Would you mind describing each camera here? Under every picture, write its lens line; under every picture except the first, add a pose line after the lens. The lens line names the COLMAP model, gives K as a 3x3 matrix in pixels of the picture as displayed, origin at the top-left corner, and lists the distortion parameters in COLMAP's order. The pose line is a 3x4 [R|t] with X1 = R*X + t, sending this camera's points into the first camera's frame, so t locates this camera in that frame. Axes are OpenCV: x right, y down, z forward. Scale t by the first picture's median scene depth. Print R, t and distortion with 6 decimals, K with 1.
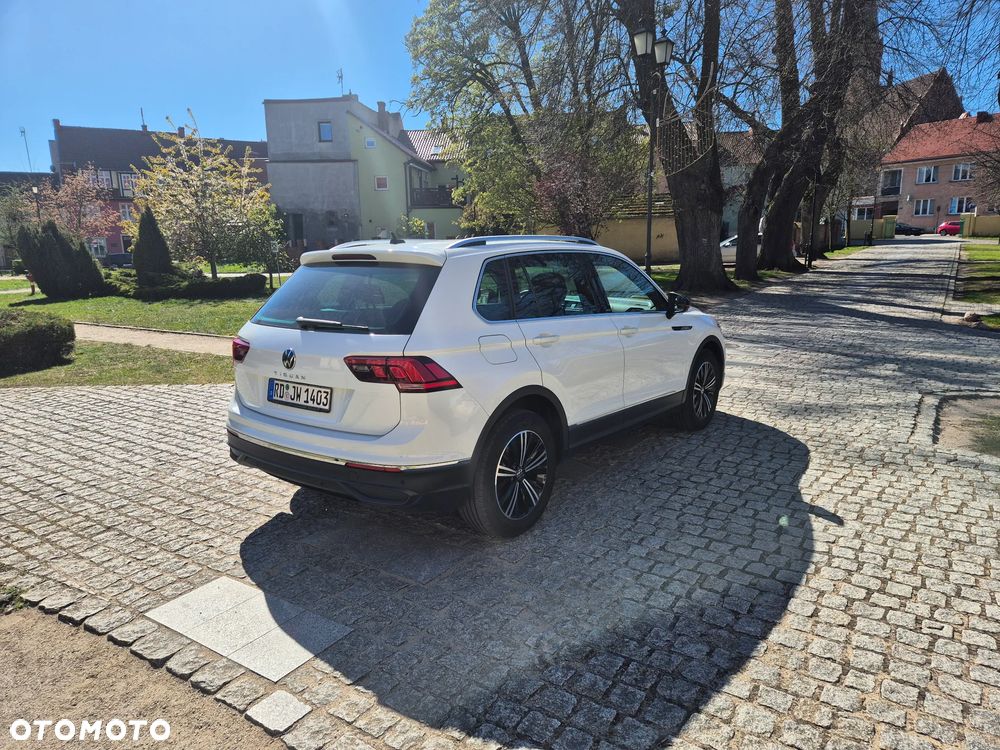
lens RADIAL K [[672.1, 0, 495.8], [0, 672.1, 400.7], [0, 0, 1]] dist [0.076402, -0.063375]
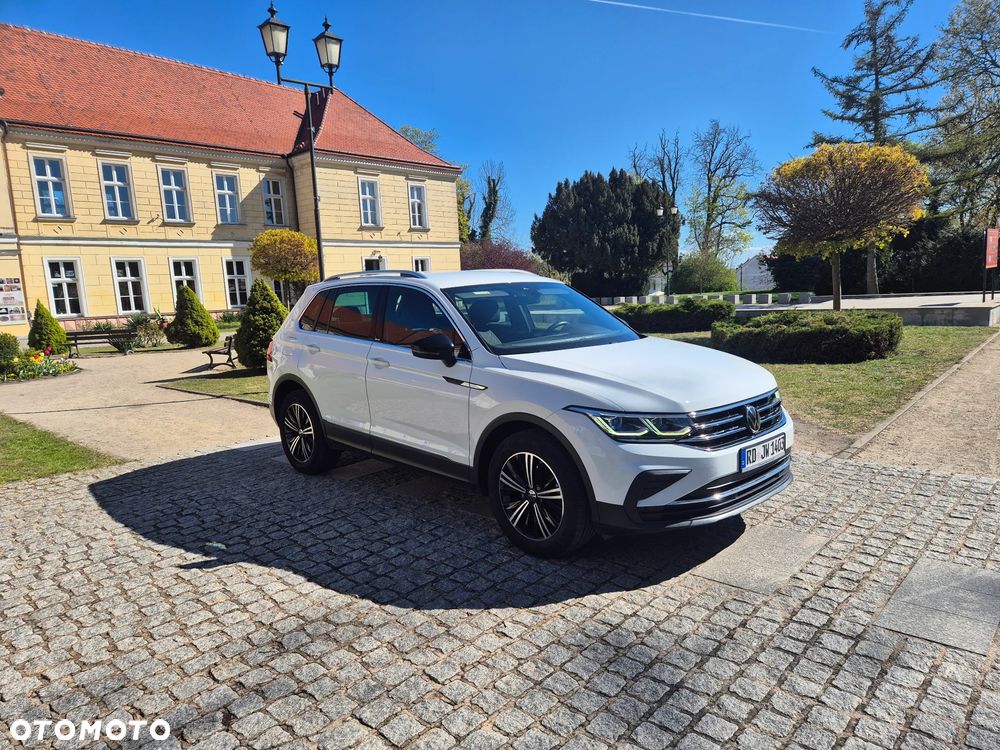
lens RADIAL K [[672.1, 0, 495.8], [0, 672.1, 400.7], [0, 0, 1]] dist [0.076402, -0.063375]
pose [[-0.162984, 0.187255, -0.968696, 1.160267], [-0.176995, 0.960347, 0.215421, -0.297258], [0.970623, 0.206564, -0.123378, 1.307365]]
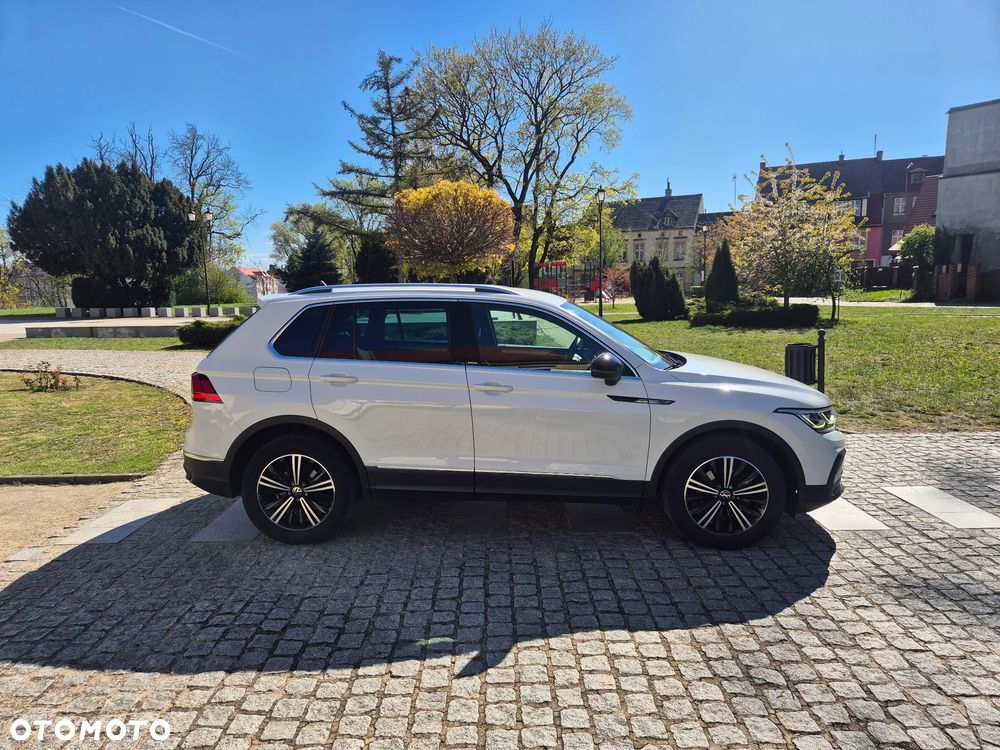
lens RADIAL K [[672.1, 0, 495.8], [0, 672.1, 400.7], [0, 0, 1]] dist [0.076402, -0.063375]
pose [[0.556101, 0.151349, -0.817218, 0.935788], [-0.180570, 0.981794, 0.058954, -0.140777], [0.811262, 0.114781, 0.573306, 0.492120]]
